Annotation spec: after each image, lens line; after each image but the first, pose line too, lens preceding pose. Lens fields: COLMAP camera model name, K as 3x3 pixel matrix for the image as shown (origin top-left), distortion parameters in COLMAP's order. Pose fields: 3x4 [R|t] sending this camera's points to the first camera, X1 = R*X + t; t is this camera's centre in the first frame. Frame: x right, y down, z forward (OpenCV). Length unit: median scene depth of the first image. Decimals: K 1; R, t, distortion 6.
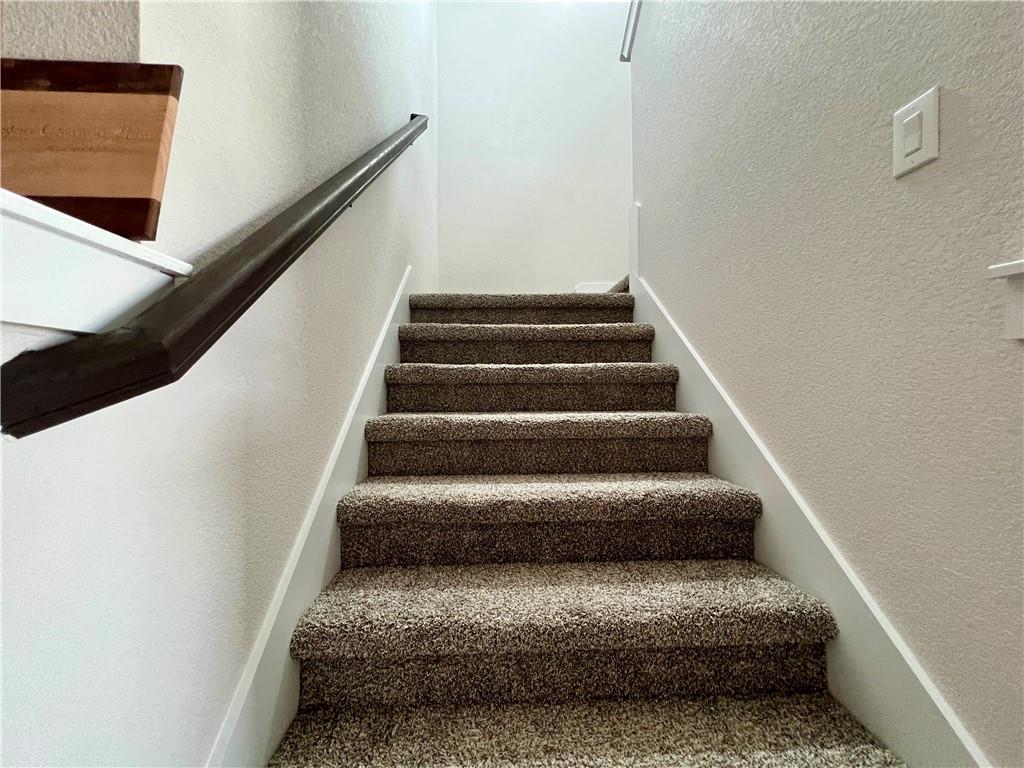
lens RADIAL K [[410.1, 0, 511.1], [0, 410.1, 385.3], [0, 0, 1]] dist [-0.001173, 0.000820]
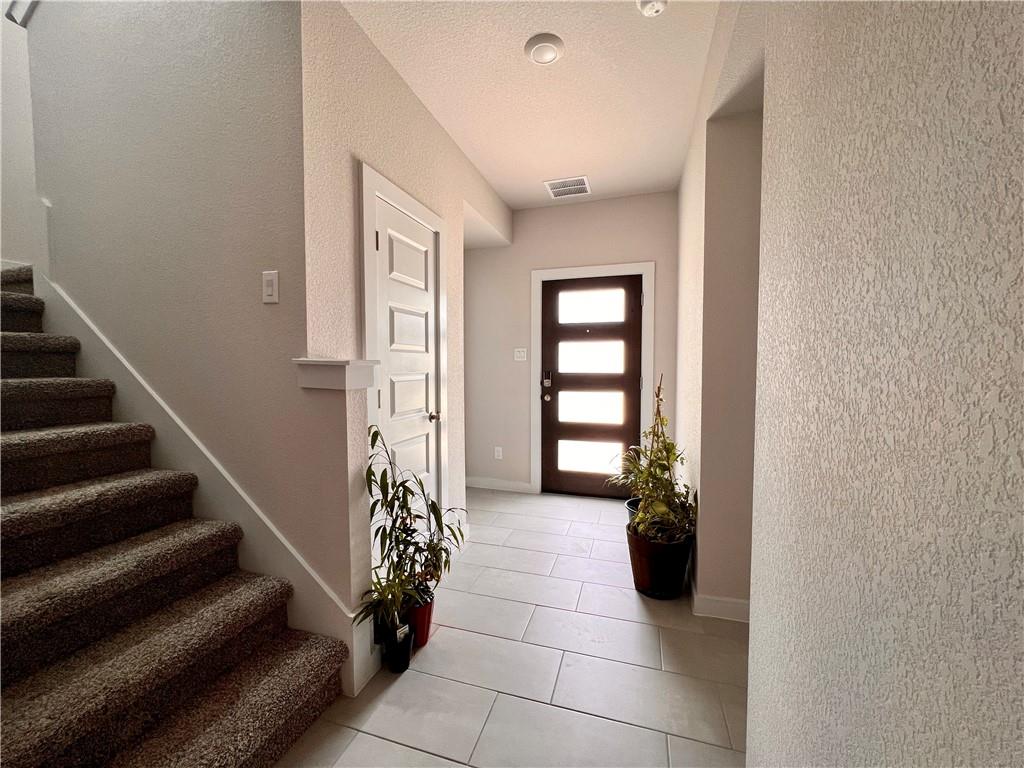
lens RADIAL K [[410.1, 0, 511.0], [0, 410.1, 383.7], [0, 0, 1]] dist [-0.001173, 0.000820]
pose [[0.345424, -0.034724, 0.937804, -0.405987], [-0.006229, 0.999208, 0.039291, -0.132446], [-0.938426, -0.019414, 0.344934, -0.616852]]
